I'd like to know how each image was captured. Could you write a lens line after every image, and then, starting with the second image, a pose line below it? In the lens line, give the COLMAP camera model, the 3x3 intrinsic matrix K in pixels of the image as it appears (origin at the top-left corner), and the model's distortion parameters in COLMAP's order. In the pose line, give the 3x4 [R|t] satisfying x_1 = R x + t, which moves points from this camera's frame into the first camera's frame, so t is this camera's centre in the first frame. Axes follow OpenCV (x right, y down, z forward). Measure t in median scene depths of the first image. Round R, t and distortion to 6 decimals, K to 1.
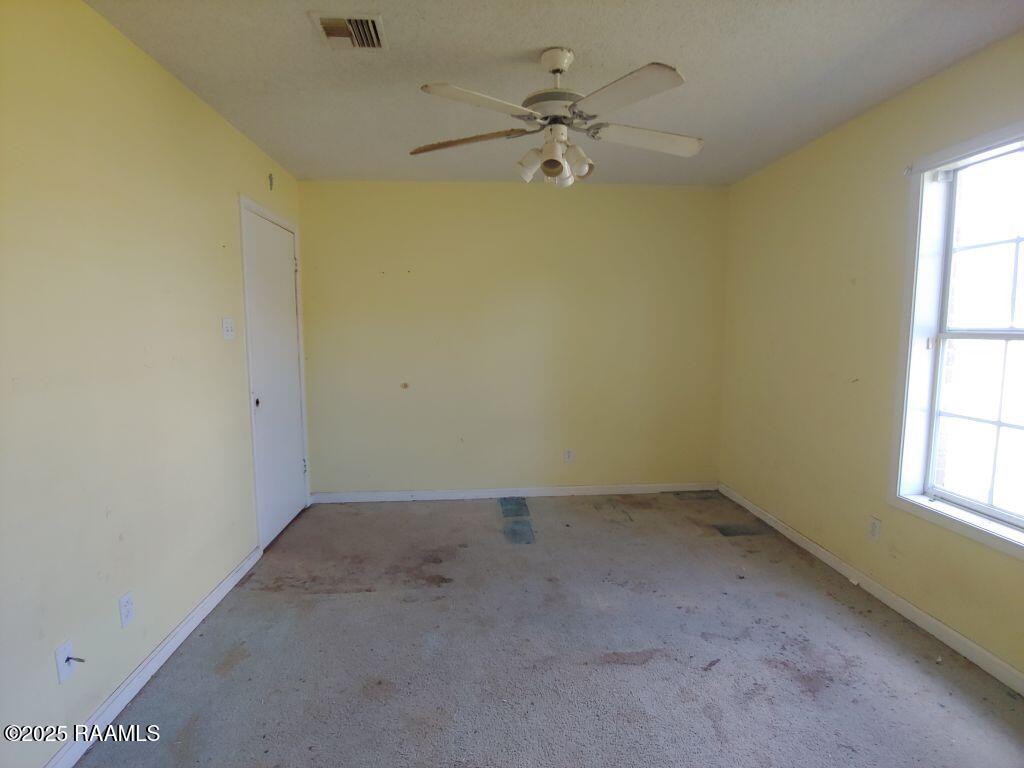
lens RADIAL K [[514.8, 0, 517.6], [0, 514.8, 381.6], [0, 0, 1]] dist [-0.000861, -0.000222]
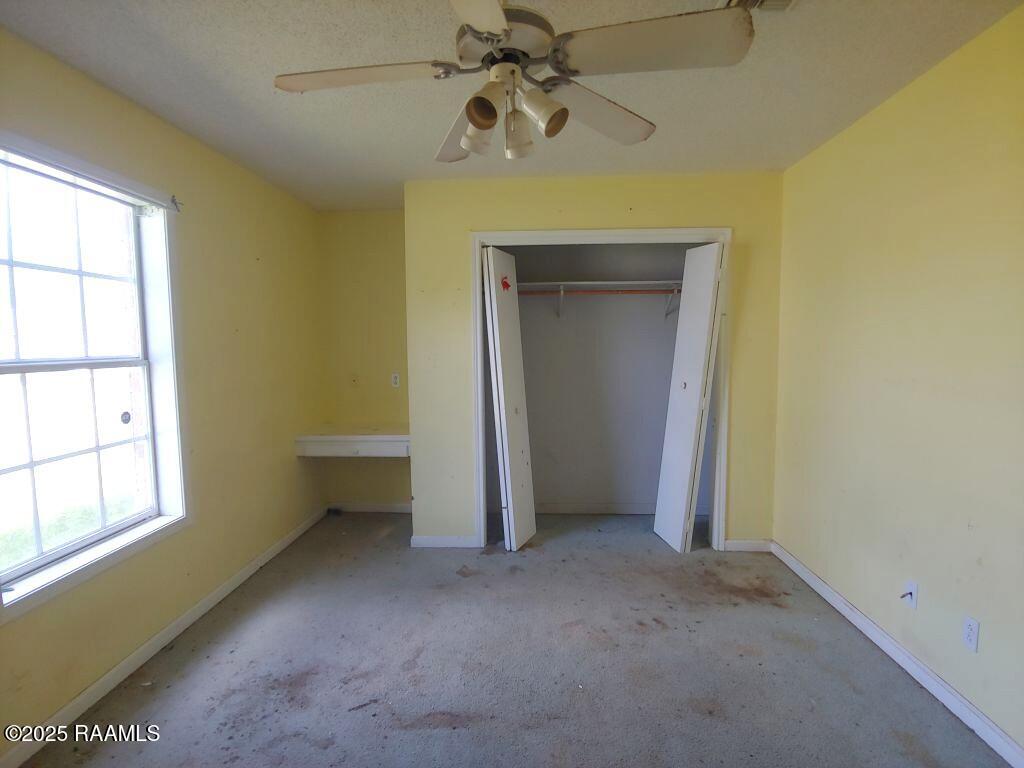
lens RADIAL K [[514.8, 0, 517.6], [0, 514.8, 381.6], [0, 0, 1]] dist [-0.000861, -0.000222]
pose [[-0.991826, 0.006364, 0.127437, -0.031662], [0.030061, 0.982297, 0.184905, -0.208950], [-0.124005, 0.187224, -0.974459, 1.800212]]
